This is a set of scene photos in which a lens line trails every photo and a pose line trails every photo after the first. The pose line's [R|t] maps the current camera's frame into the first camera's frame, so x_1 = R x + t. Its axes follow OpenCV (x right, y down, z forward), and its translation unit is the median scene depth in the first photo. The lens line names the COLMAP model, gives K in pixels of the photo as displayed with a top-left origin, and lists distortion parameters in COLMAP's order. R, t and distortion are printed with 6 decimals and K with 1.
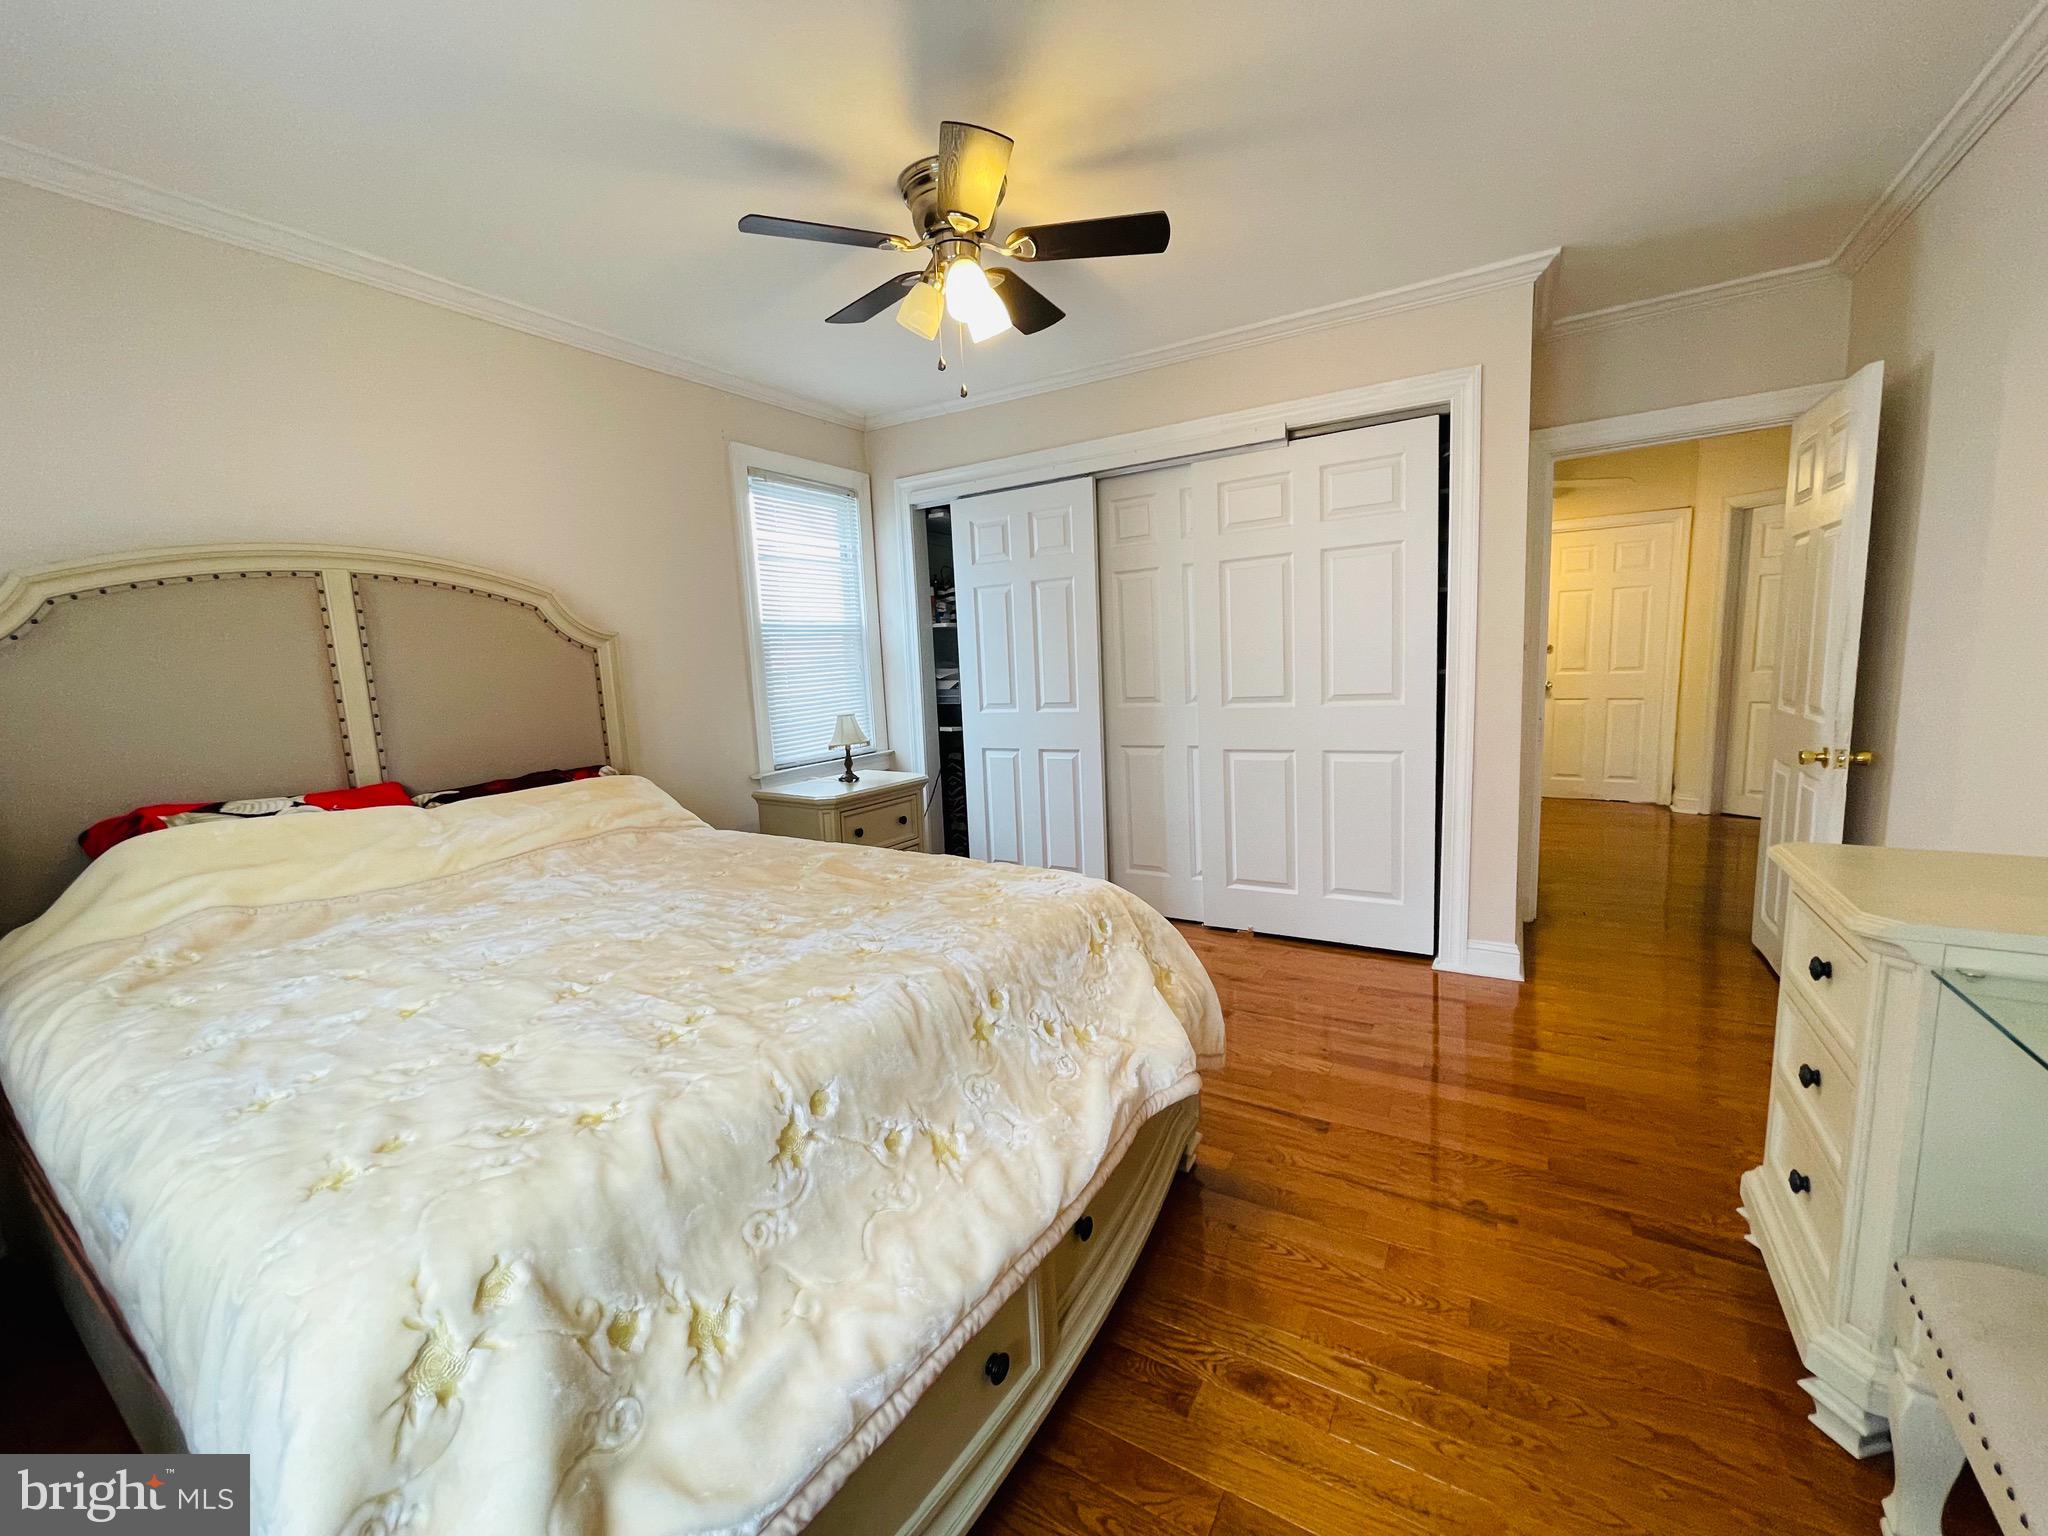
lens RADIAL K [[823.8, 0, 1014.3], [0, 823.8, 765.4], [0, 0, 1]] dist [-0.002158, -0.000936]
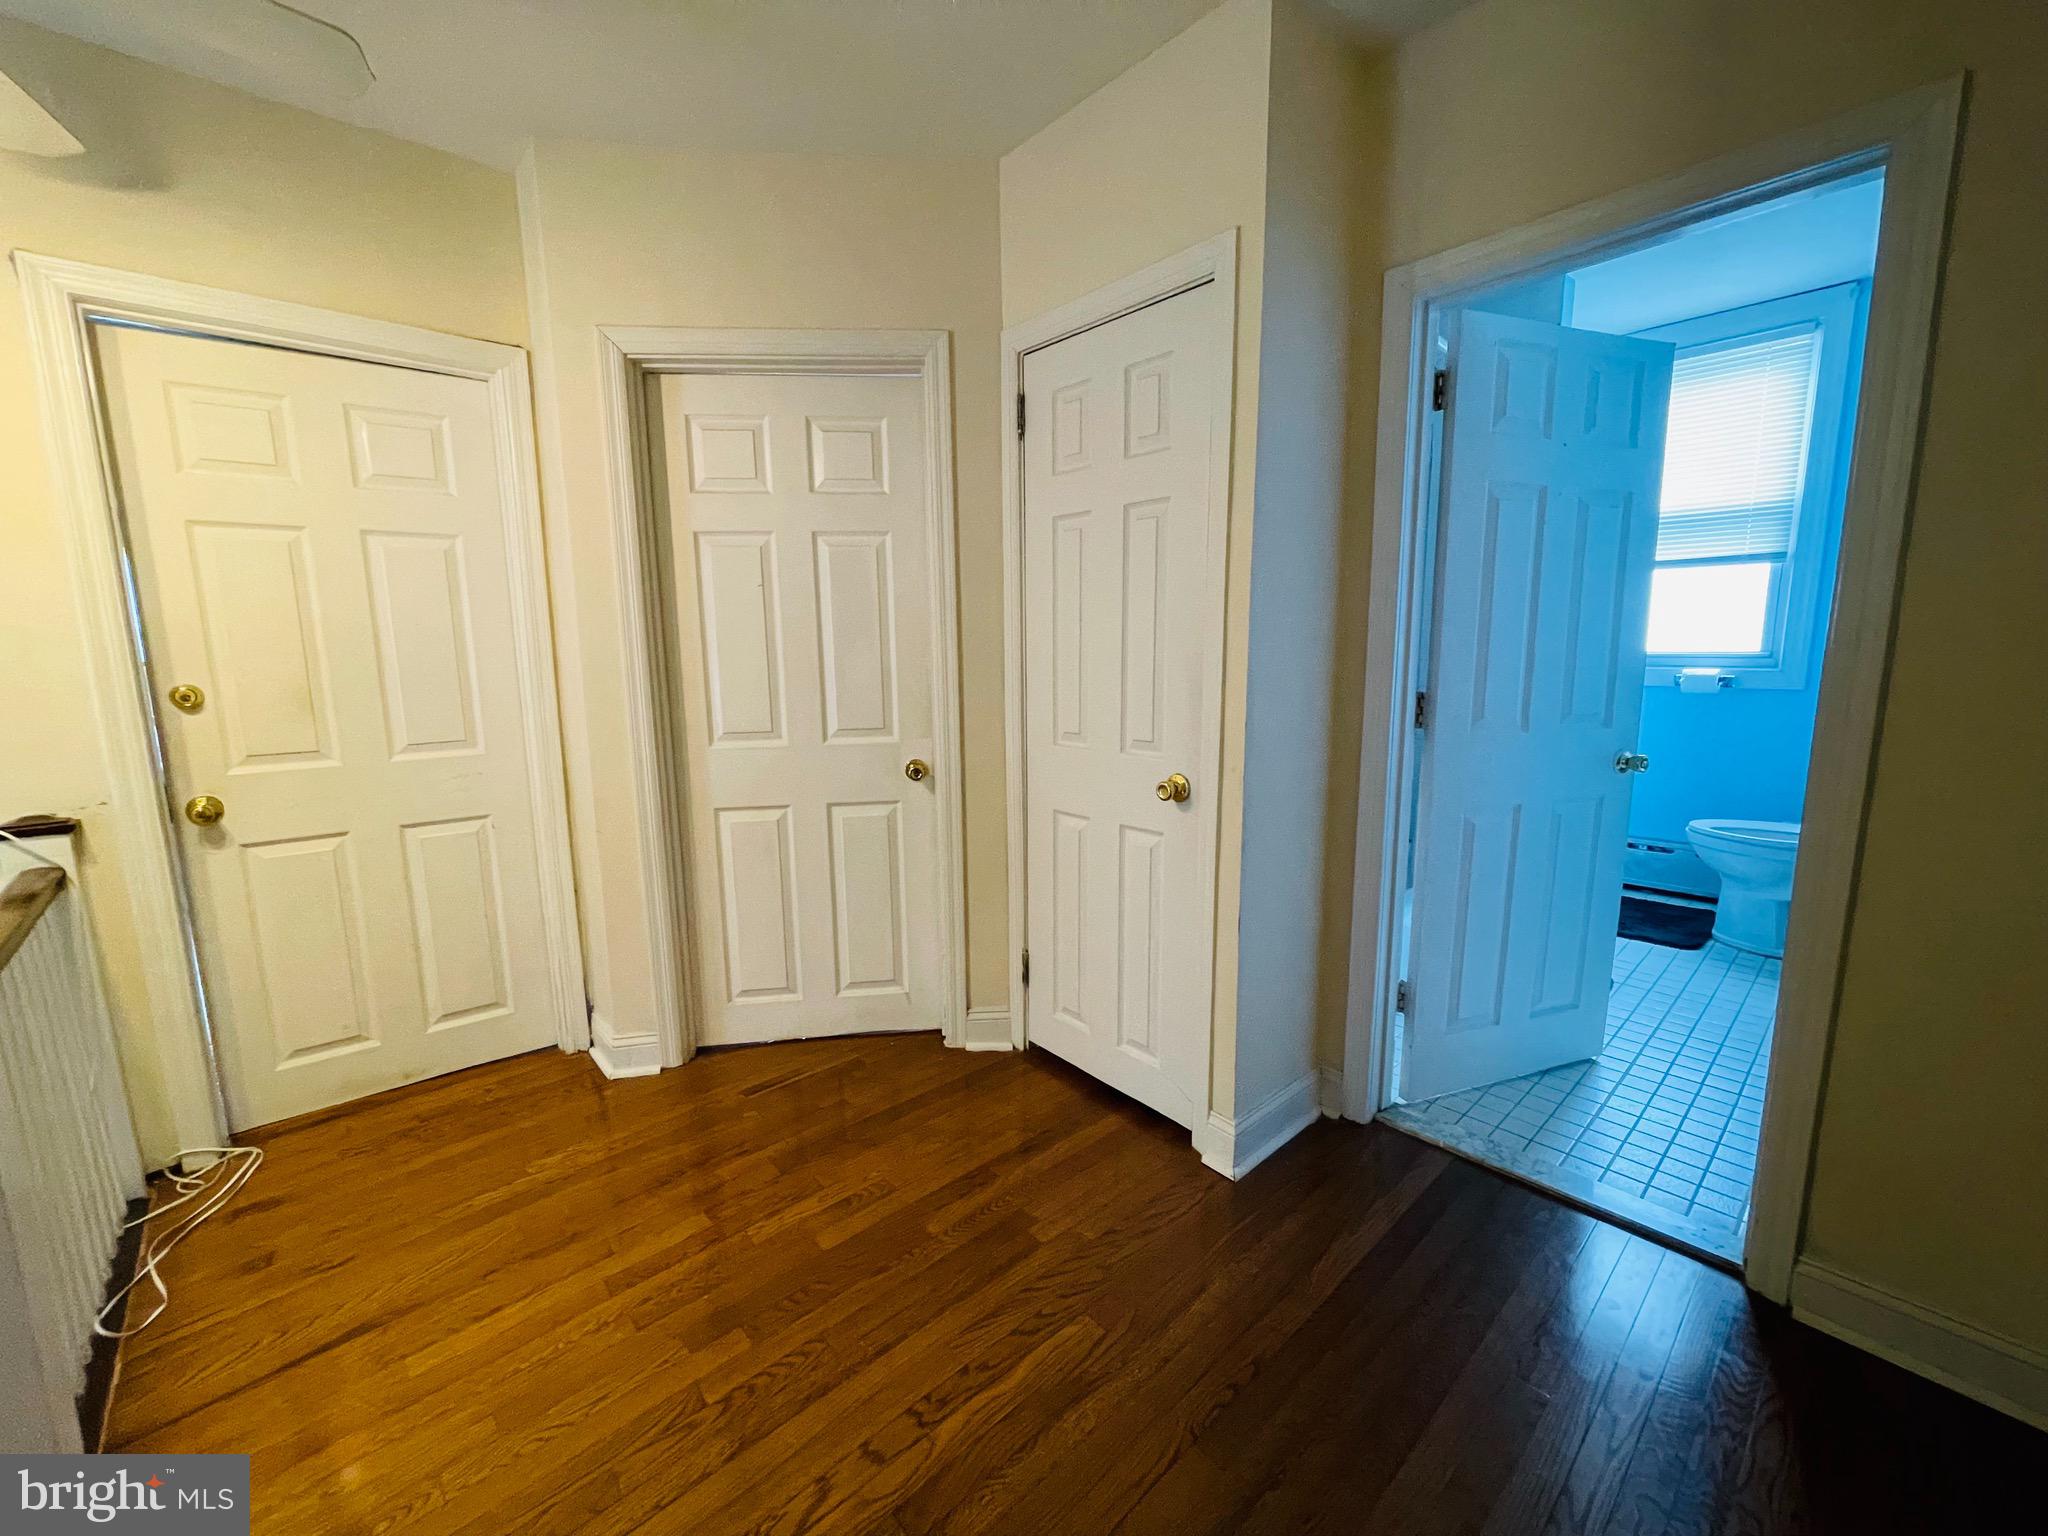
lens RADIAL K [[823.8, 0, 1005.5], [0, 823.8, 766.3], [0, 0, 1]] dist [-0.002158, -0.000936]
pose [[0.280386, -0.109791, 0.953588, 0.458607], [0.127999, 0.988842, 0.076215, -0.105545], [-0.951315, 0.100688, 0.291311, 0.645338]]
